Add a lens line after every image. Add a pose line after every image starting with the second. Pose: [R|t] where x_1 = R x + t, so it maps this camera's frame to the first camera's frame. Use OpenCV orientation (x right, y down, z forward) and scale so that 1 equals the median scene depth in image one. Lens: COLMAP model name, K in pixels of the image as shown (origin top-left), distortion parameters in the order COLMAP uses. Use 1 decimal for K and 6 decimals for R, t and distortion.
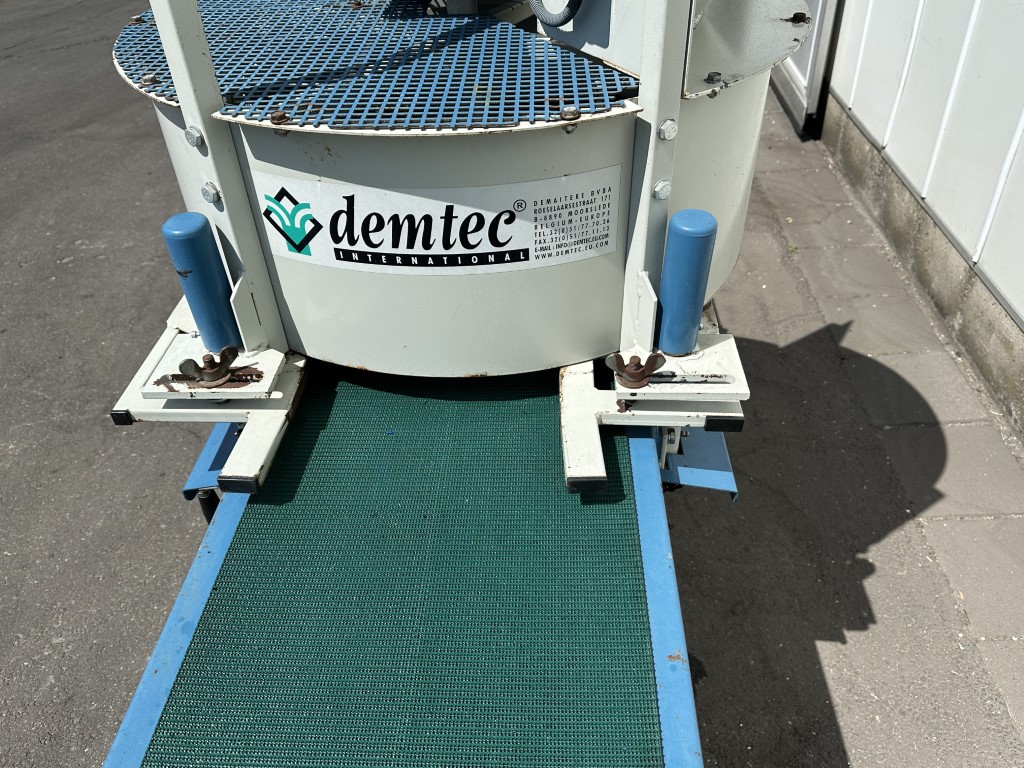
lens RADIAL K [[778.9, 0, 522.4], [0, 778.9, 380.3], [0, 0, 1]] dist [0.112906, -0.164681]
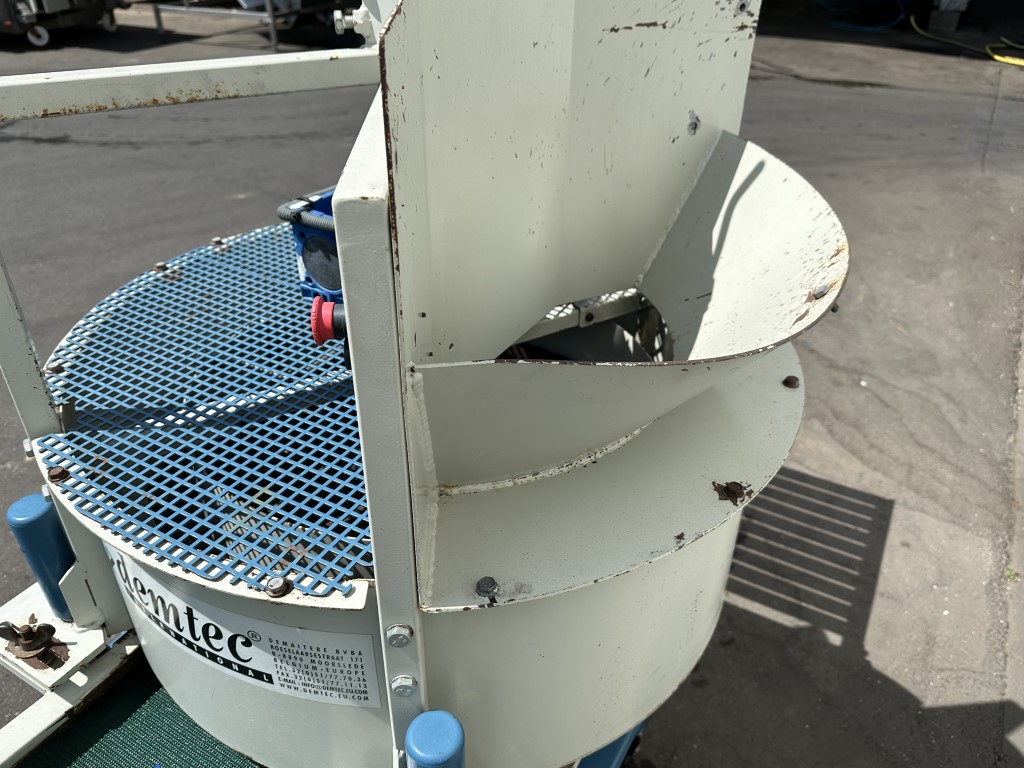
lens RADIAL K [[778.9, 0, 522.4], [0, 778.9, 380.3], [0, 0, 1]] dist [0.112906, -0.164681]
pose [[0.880015, 0.288200, -0.377509, 0.484364], [-0.319152, 0.947478, -0.020650, -0.542832], [0.351731, 0.138655, 0.925775, 0.243883]]
